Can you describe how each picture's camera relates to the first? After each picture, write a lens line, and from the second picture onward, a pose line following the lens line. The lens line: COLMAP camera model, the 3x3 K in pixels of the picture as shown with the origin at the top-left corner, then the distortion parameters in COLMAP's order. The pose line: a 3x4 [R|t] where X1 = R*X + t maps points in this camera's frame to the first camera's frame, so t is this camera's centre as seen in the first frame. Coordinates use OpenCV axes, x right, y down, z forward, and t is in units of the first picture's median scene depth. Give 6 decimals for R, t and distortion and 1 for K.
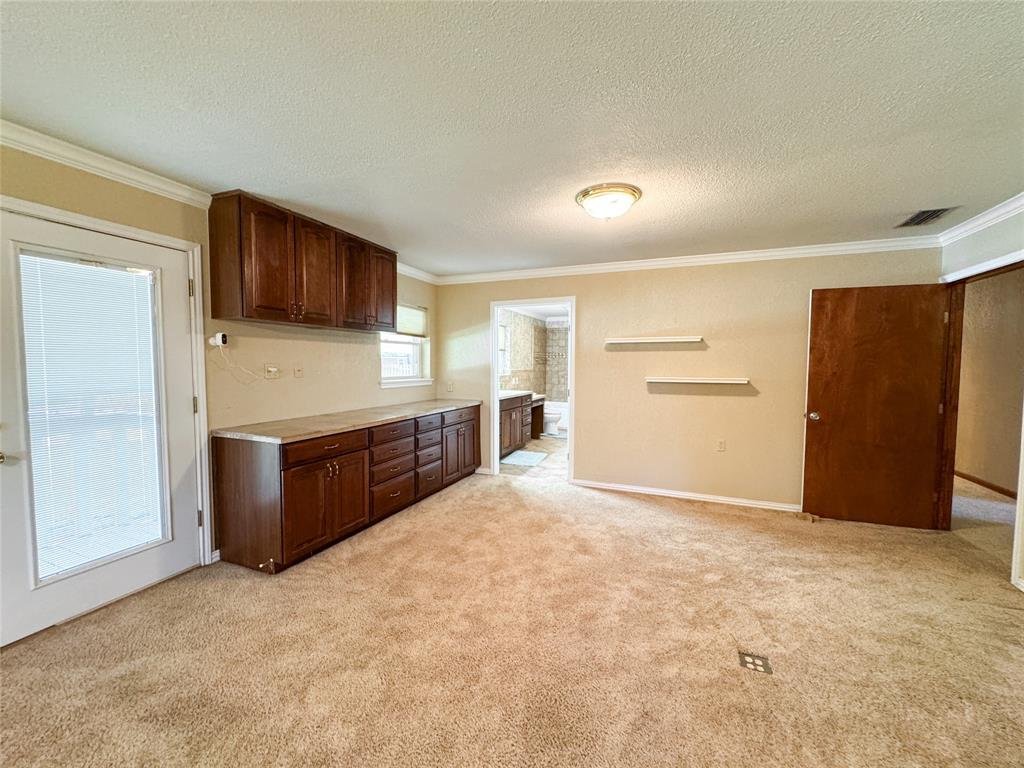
lens RADIAL K [[419.4, 0, 504.9], [0, 419.4, 384.8], [0, 0, 1]] dist [-0.000168, 0.000048]
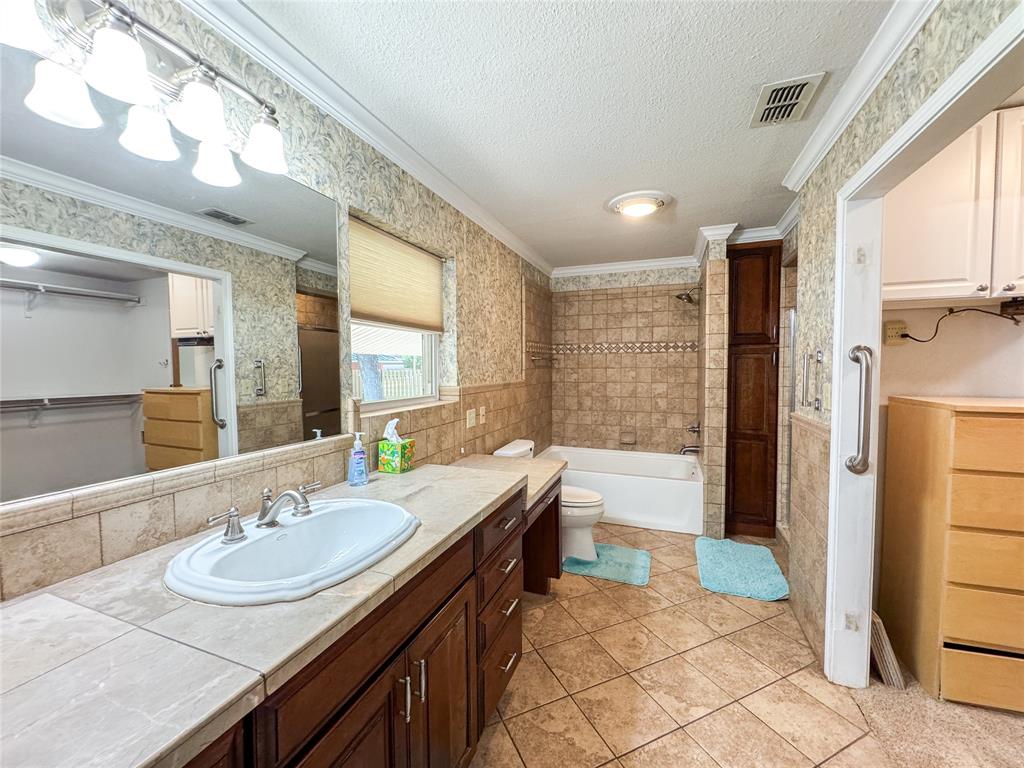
lens RADIAL K [[419.4, 0, 504.9], [0, 419.4, 384.8], [0, 0, 1]] dist [-0.000168, 0.000048]
pose [[0.999654, -0.013070, 0.022831, 0.036972], [0.013279, 0.999871, -0.009034, -0.028924], [-0.022710, 0.009334, 0.999699, 0.575413]]
